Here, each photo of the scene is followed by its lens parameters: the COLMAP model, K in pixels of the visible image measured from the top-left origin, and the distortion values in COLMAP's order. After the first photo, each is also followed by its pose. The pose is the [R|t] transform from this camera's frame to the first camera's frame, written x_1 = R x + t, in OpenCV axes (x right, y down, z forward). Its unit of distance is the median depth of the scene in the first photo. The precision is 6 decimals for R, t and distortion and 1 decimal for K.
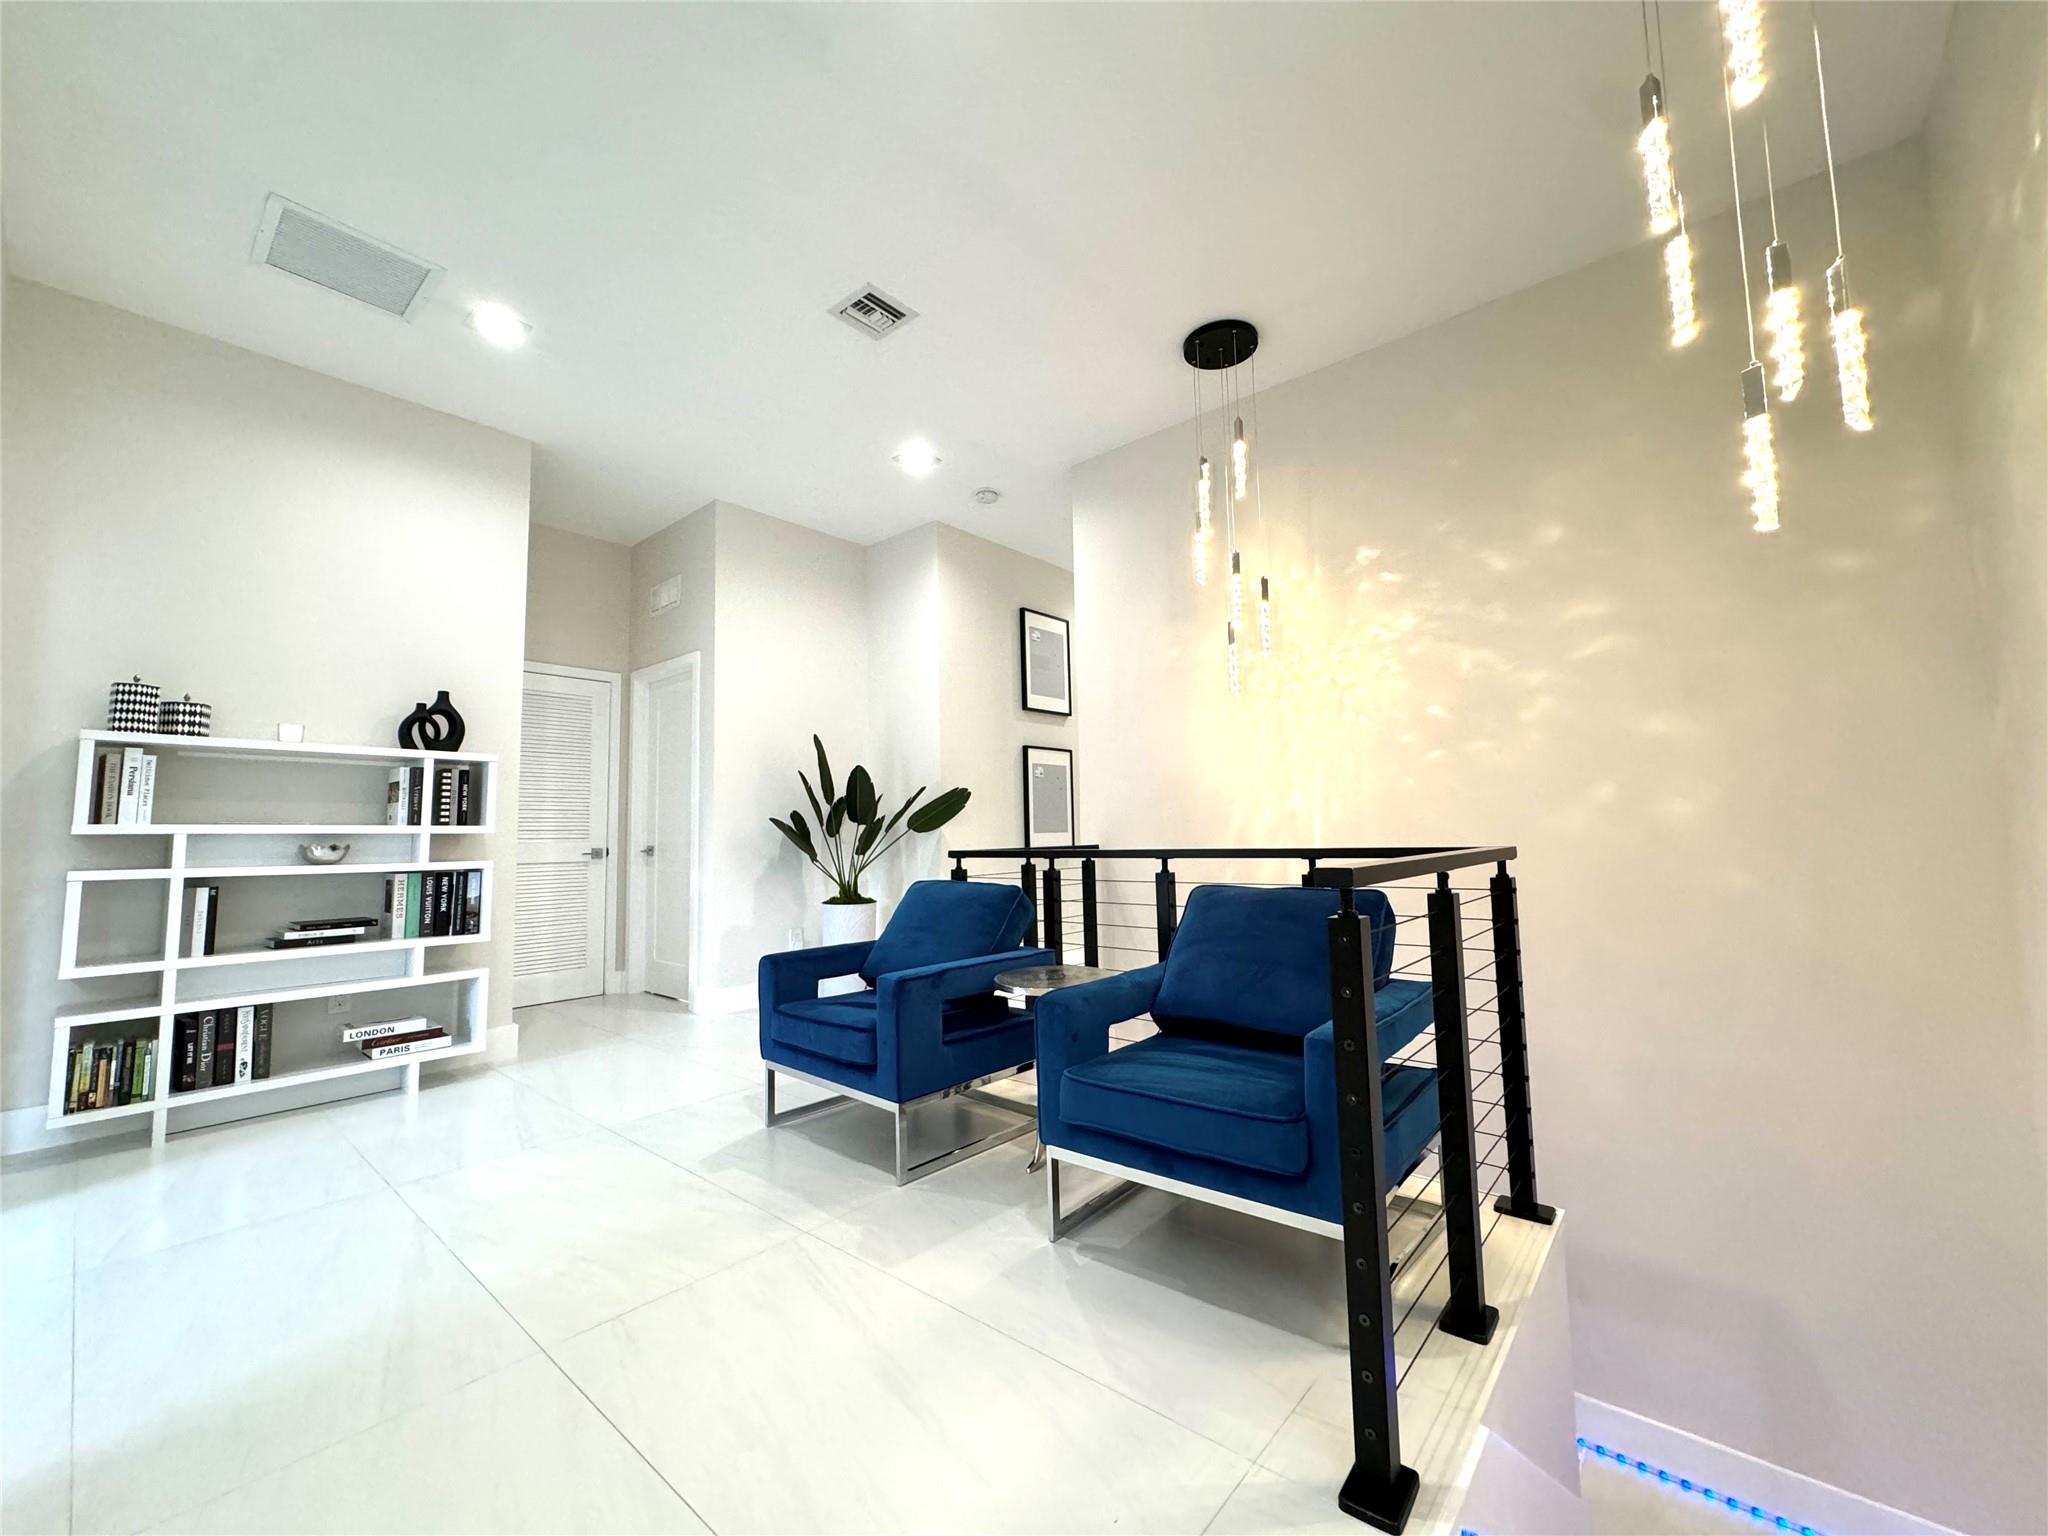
lens RADIAL K [[811.1, 0, 1034.0], [0, 811.1, 774.6], [0, 0, 1]] dist [-0.003203, -0.000562]
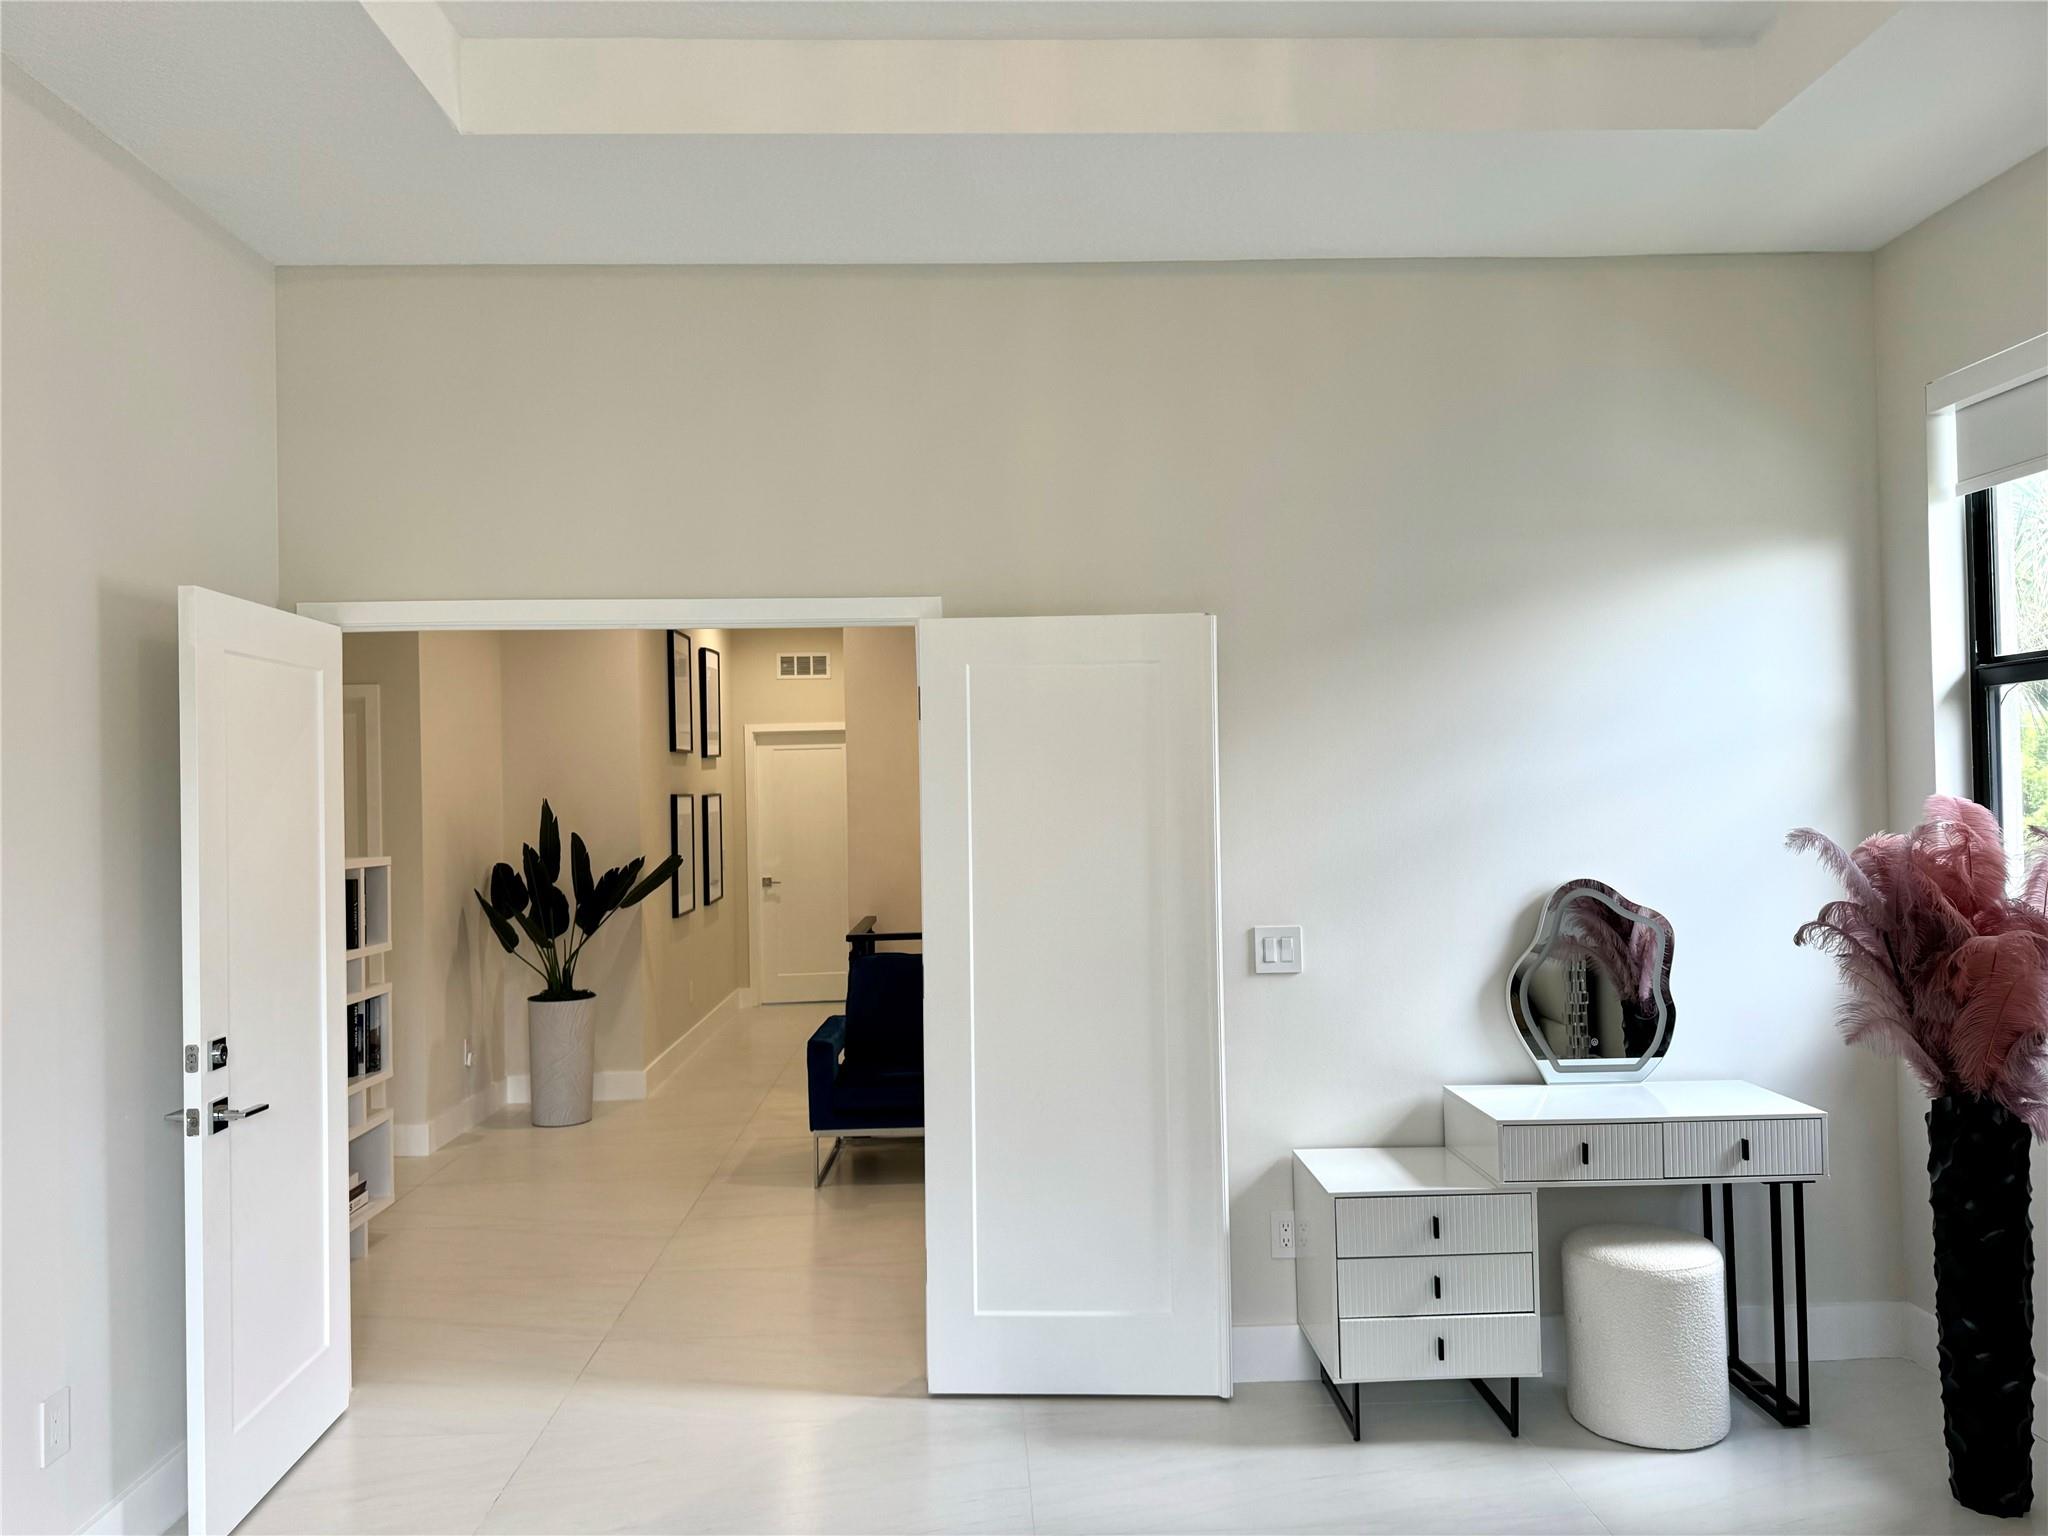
lens RADIAL K [[1428.6, 0, 1028.2], [0, 1428.6, 766.5], [0, 0, 1]] dist [0.005906, 0.000354]
pose [[0.724336, 0.014945, 0.689285, -1.352573], [-0.044519, 0.998692, 0.025128, -0.207273], [-0.688008, -0.048887, 0.724054, -0.593078]]
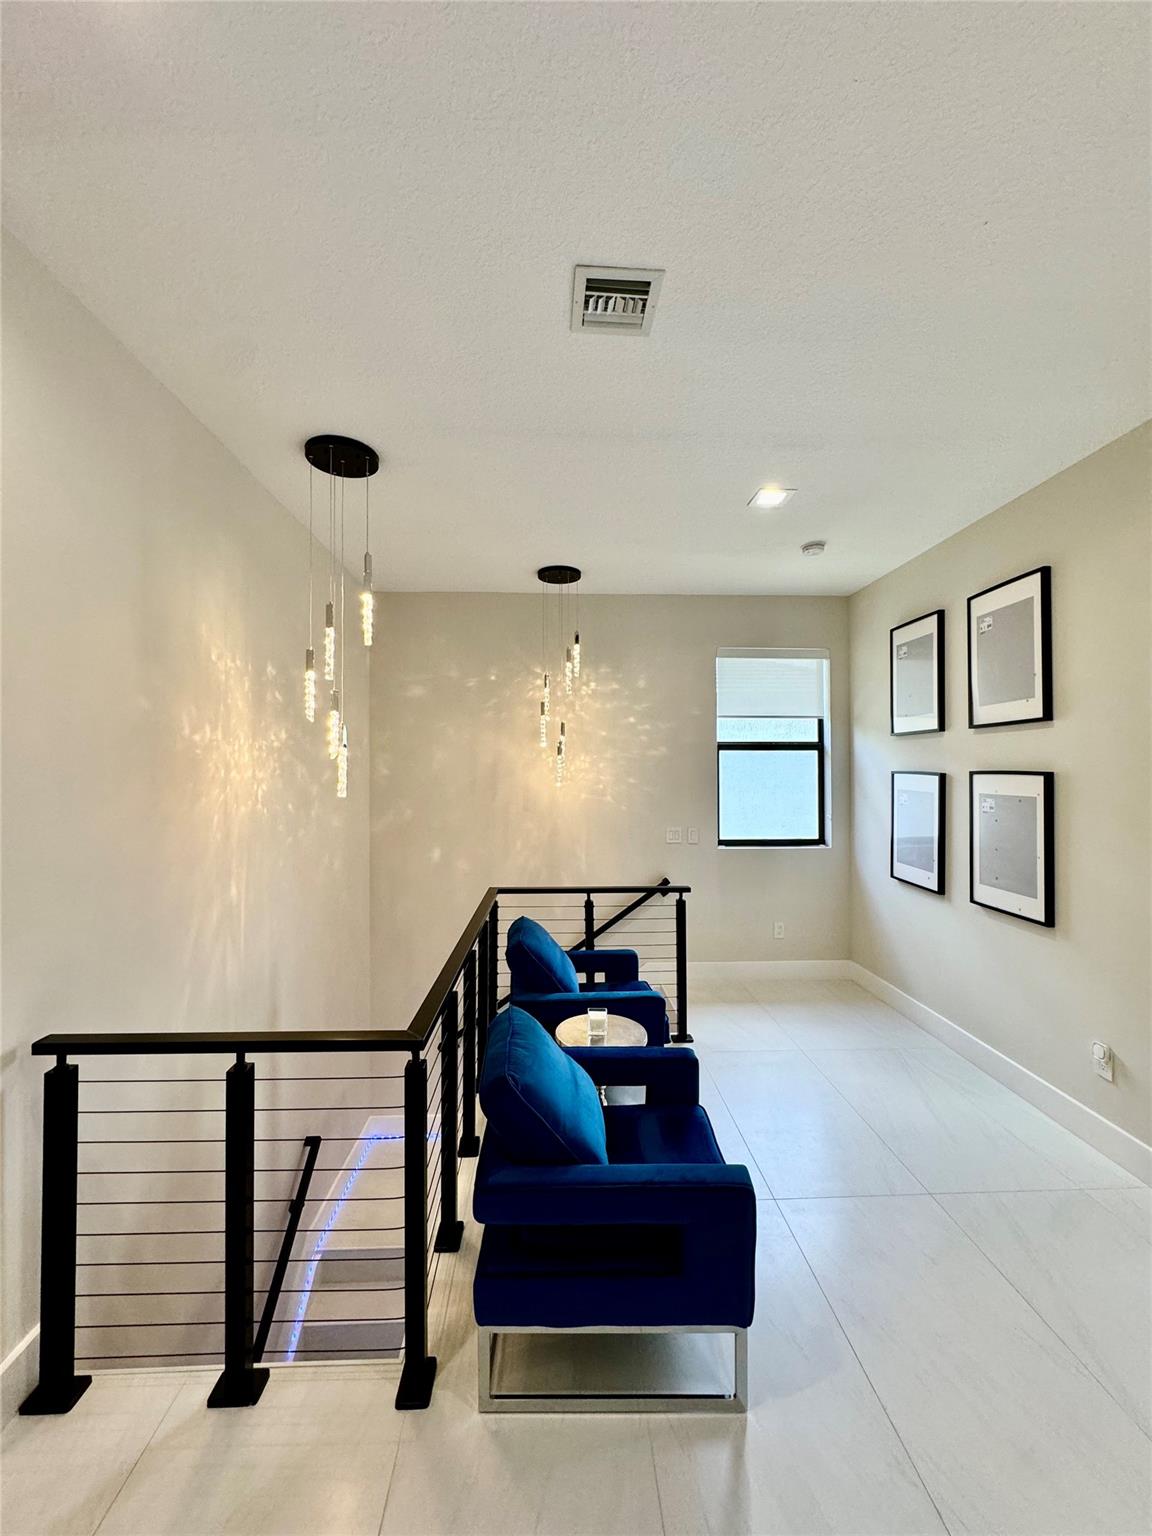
lens RADIAL K [[608.3, 0, 582.9], [0, 608.3, 766.9], [0, 0, 1]] dist [-0.003203, -0.000562]
pose [[-0.689970, 0.024638, 0.723418, -0.556563], [-0.041954, 0.996379, -0.073949, -0.090288], [-0.722621, -0.081373, -0.686438, 1.326620]]
